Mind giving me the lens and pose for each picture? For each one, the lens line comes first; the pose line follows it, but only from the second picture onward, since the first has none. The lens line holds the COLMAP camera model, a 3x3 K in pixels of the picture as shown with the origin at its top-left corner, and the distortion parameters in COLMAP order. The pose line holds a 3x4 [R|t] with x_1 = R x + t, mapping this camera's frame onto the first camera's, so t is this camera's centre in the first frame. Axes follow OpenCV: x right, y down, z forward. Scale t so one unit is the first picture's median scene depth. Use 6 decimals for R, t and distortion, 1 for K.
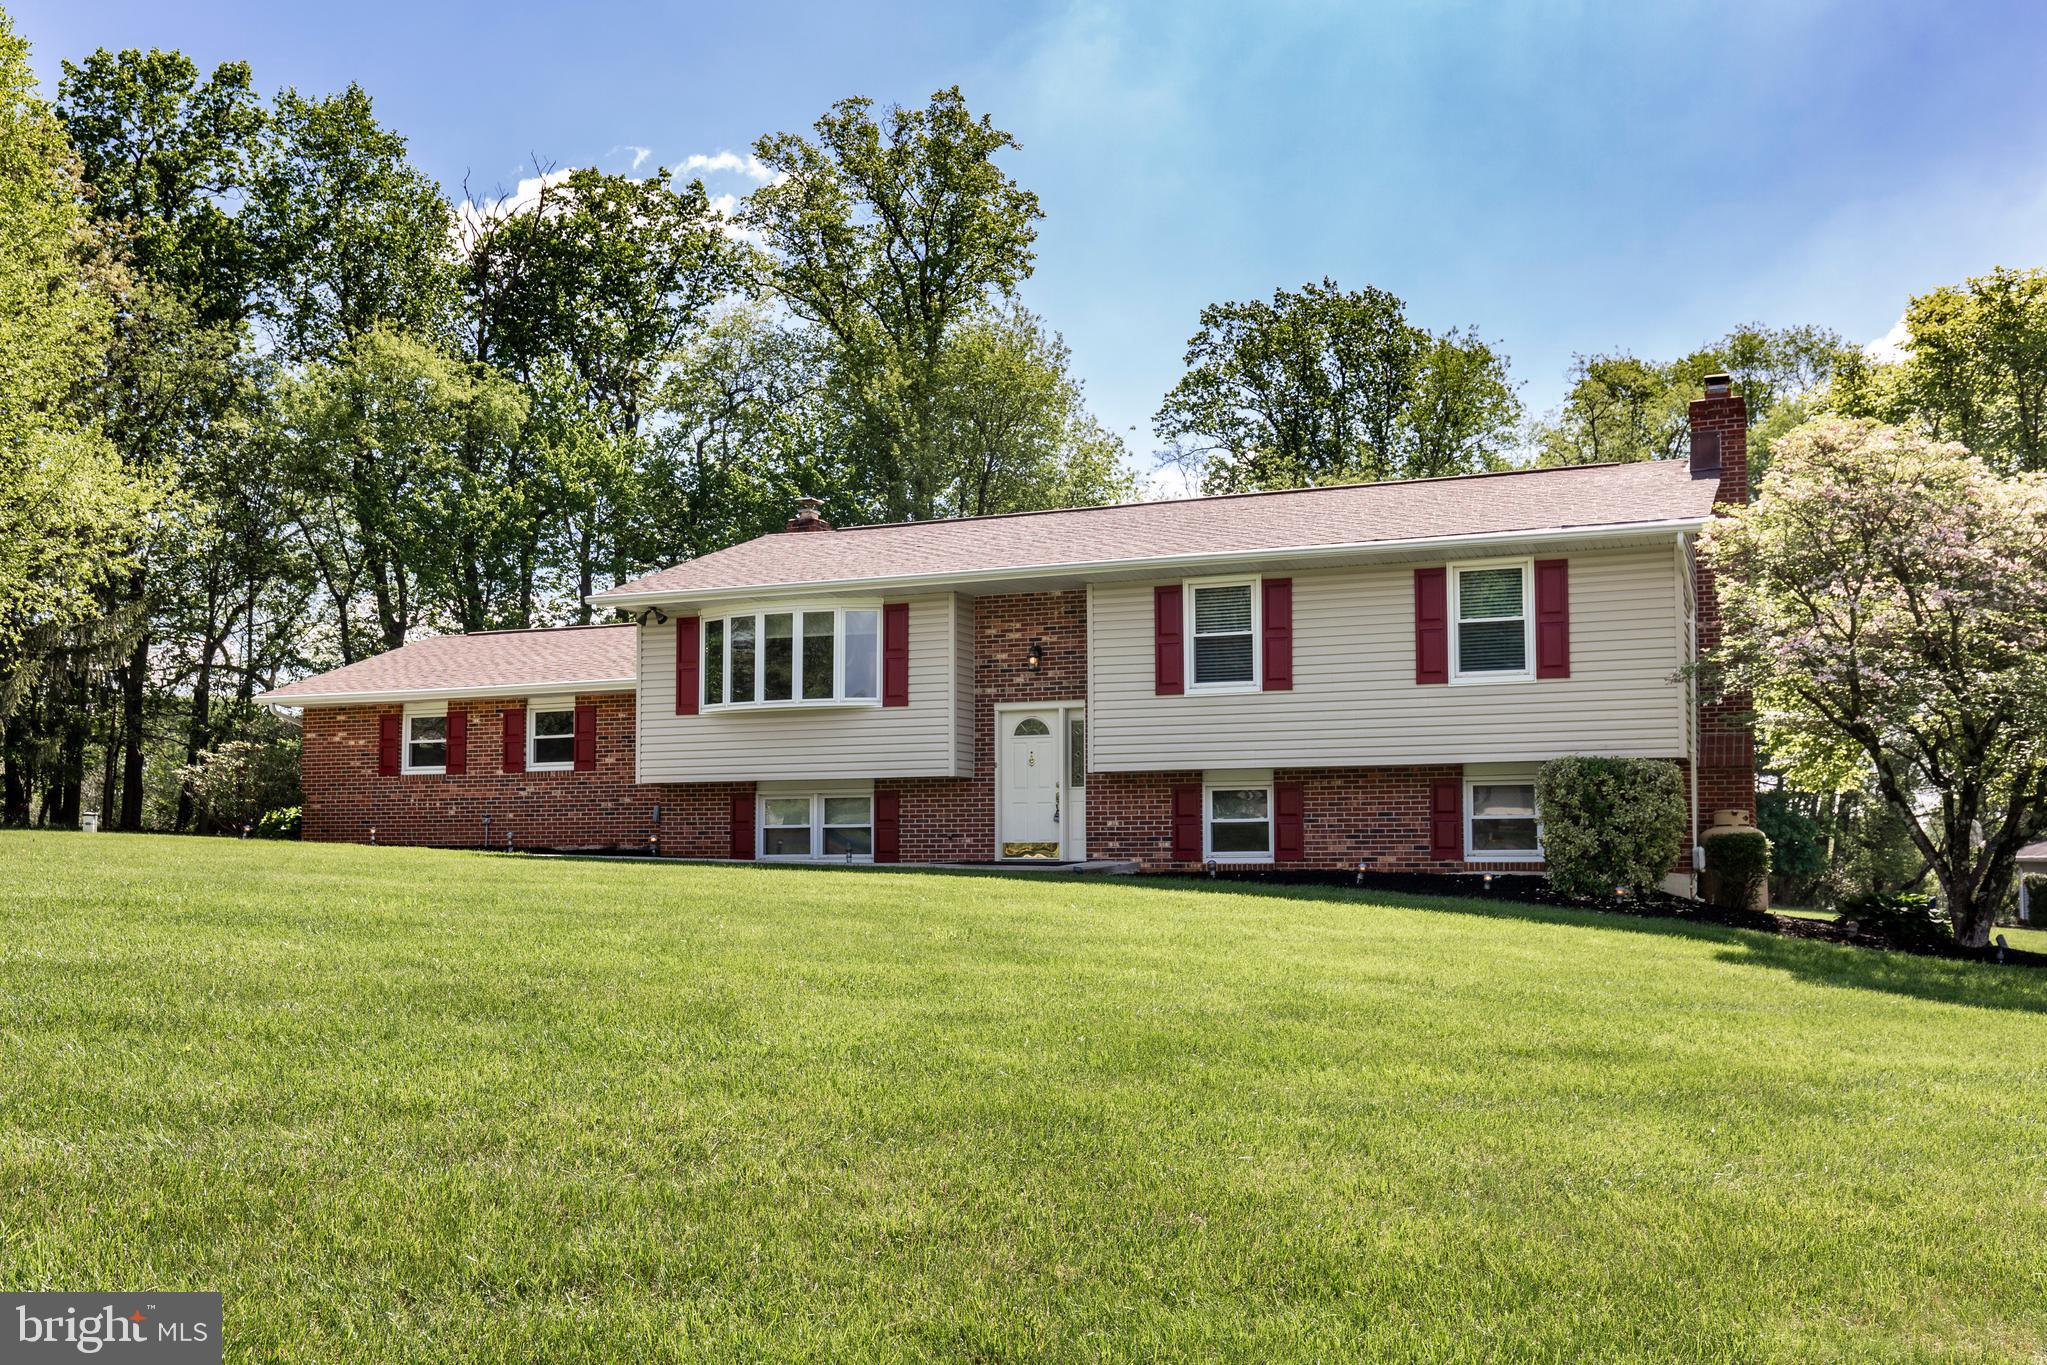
lens RADIAL K [[1956.9, 0, 923.6], [0, 1956.9, 675.4], [0, 0, 1]] dist [0.015130, 0.000000]
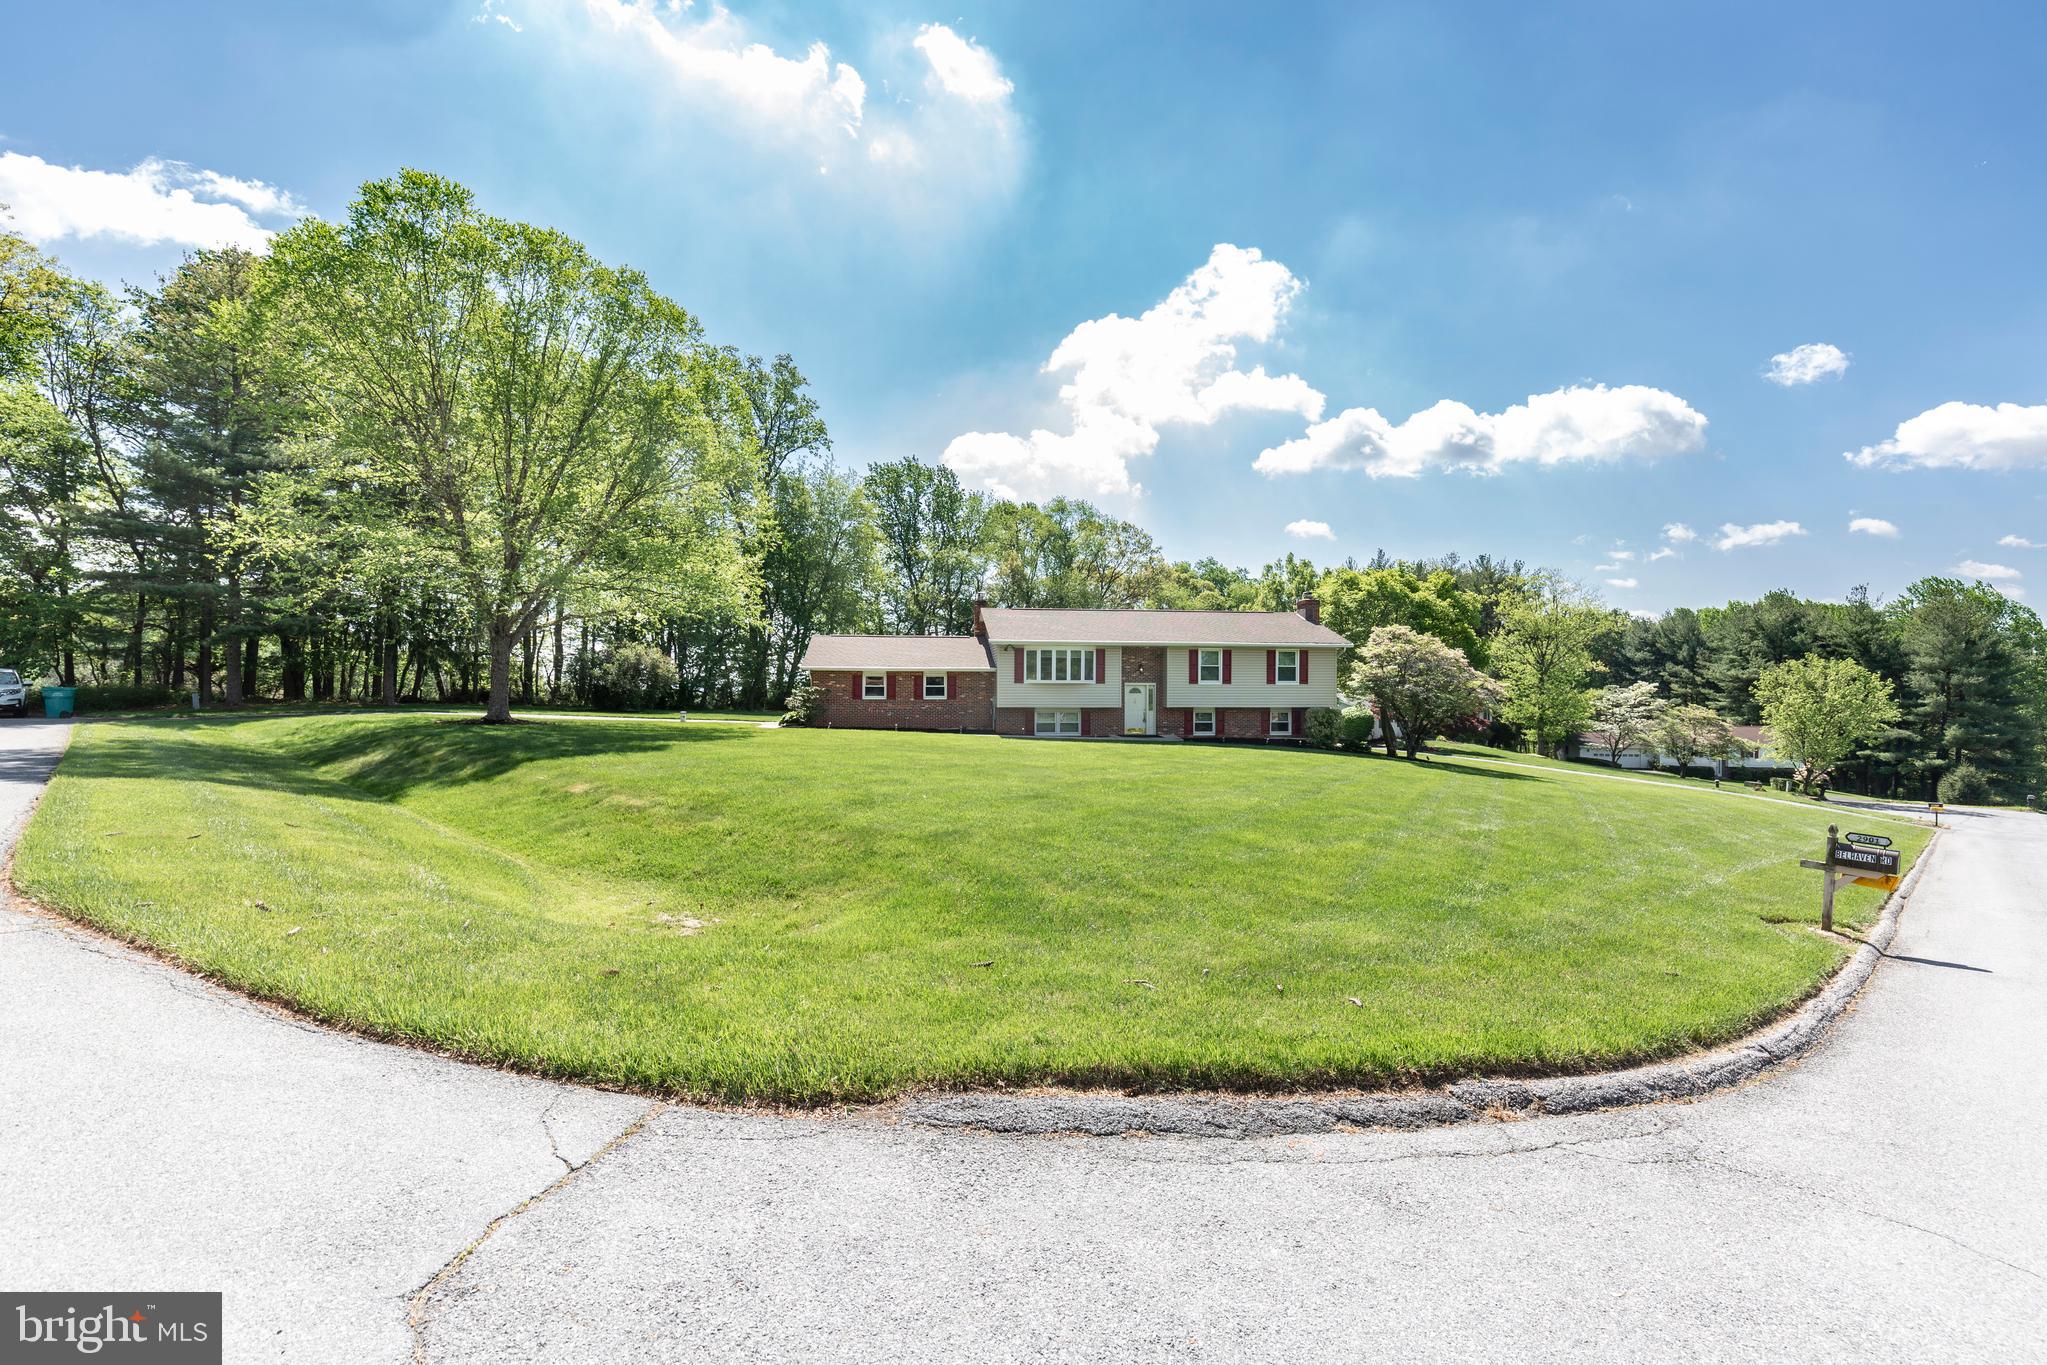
lens RADIAL K [[966.5, 0, 1013.6], [0, 966.5, 662.5], [0, 0, 1]] dist [0.018400, 0.001885]
pose [[0.848050, 0.018086, 0.529608, -0.908346], [-0.056956, 0.996739, 0.057164, -0.093205], [-0.526847, -0.078642, 0.846314, -0.175084]]
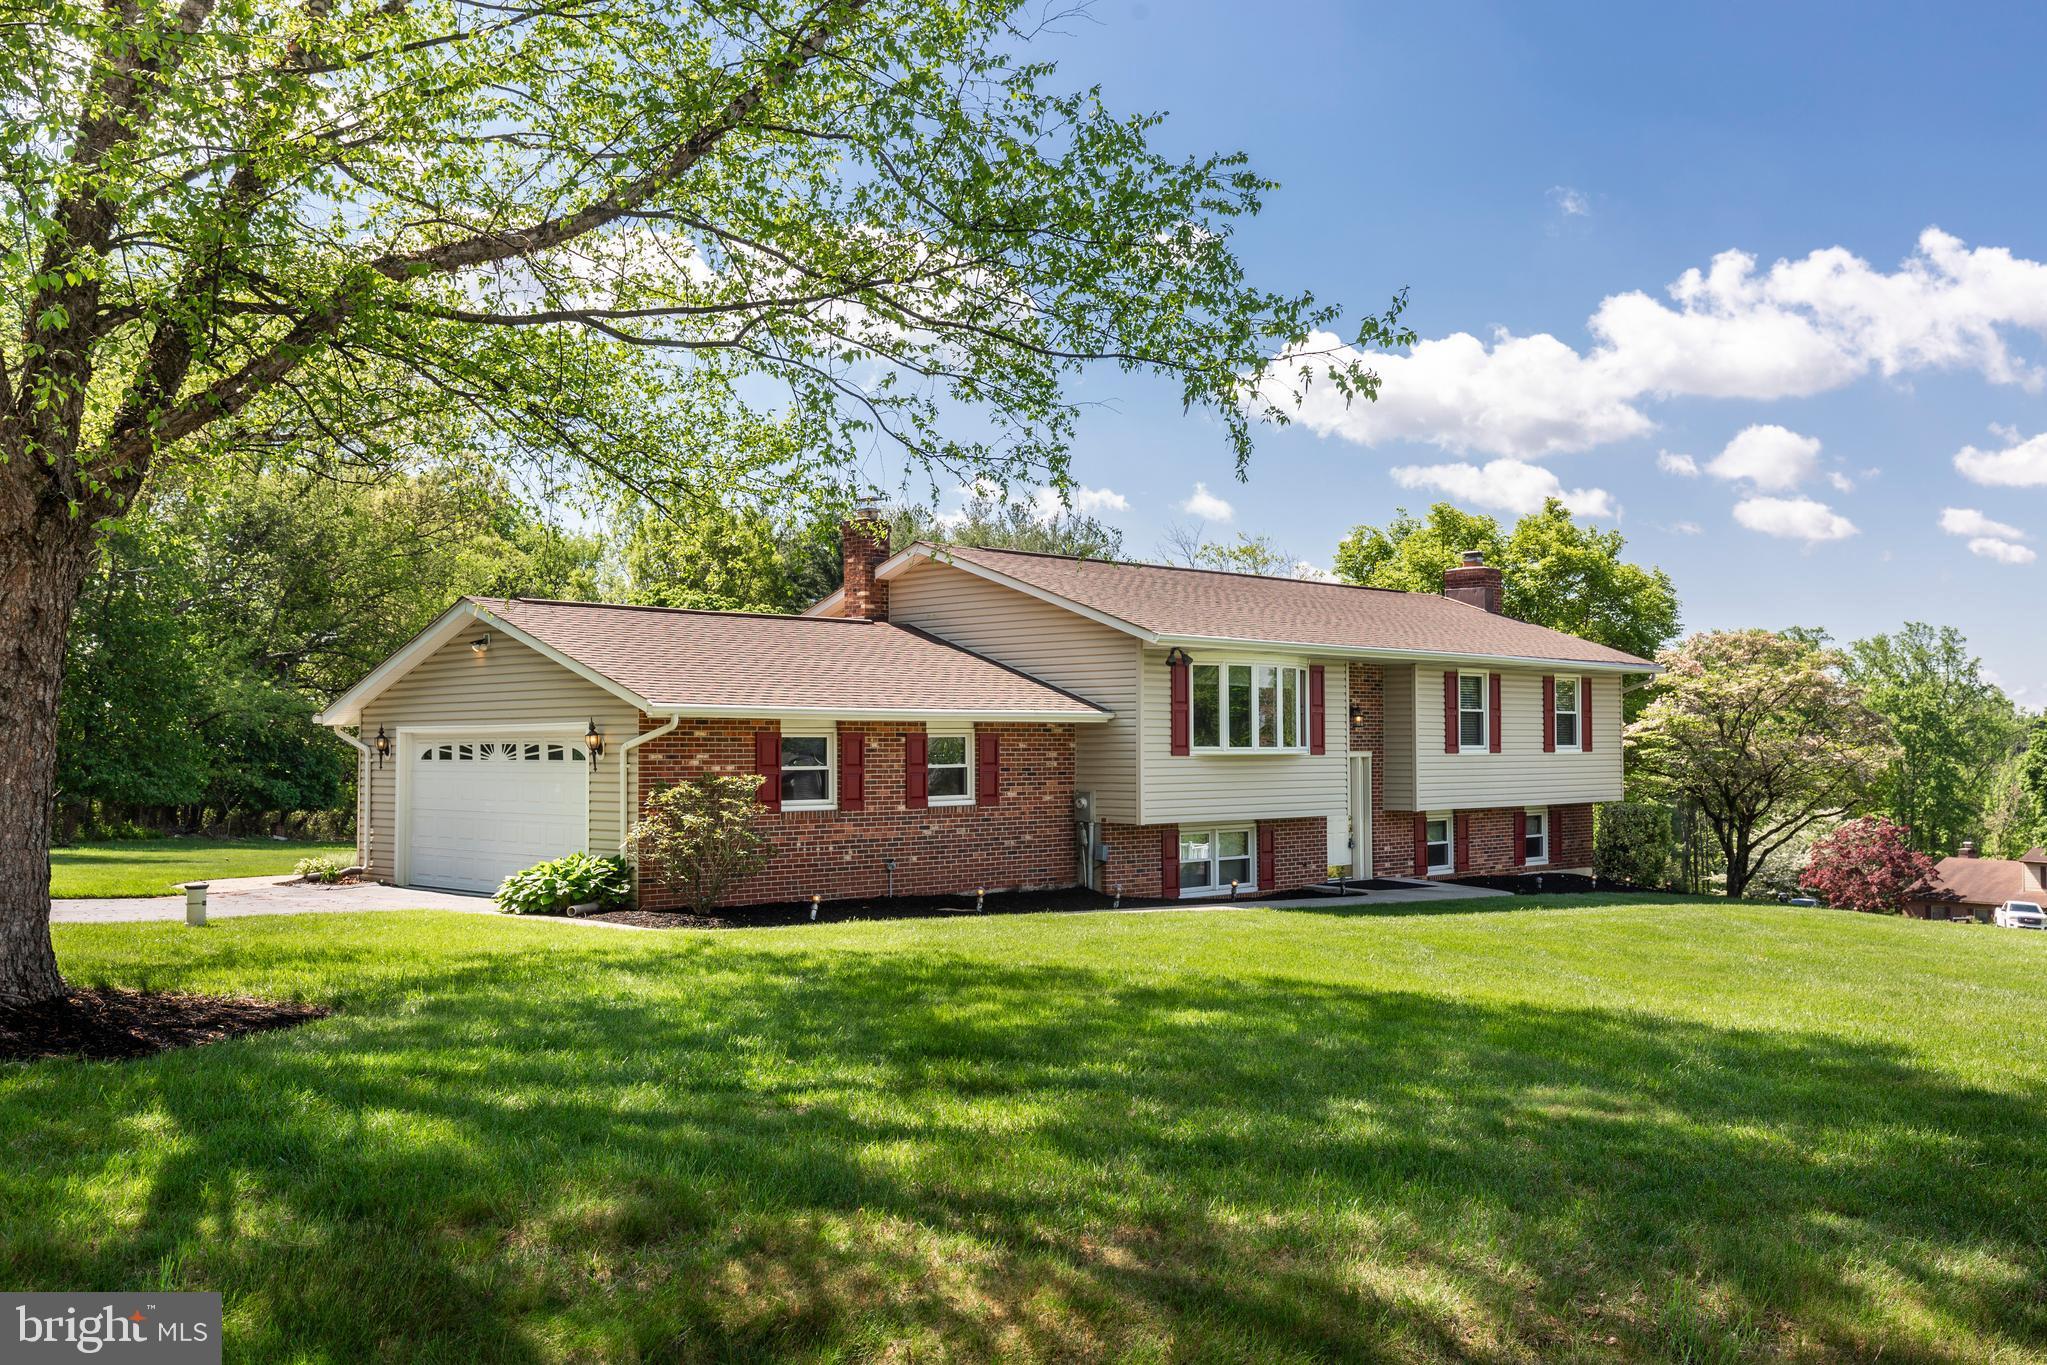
lens RADIAL K [[1907.9, 0, 1020.8], [0, 1907.9, 680.4], [0, 0, 1]] dist [-0.006638, 0.000000]
pose [[0.334088, 0.033172, 0.941958, -1.134392], [-0.090817, 0.995863, -0.002860, -0.008786], [-0.938157, -0.084591, 0.335718, 0.790837]]
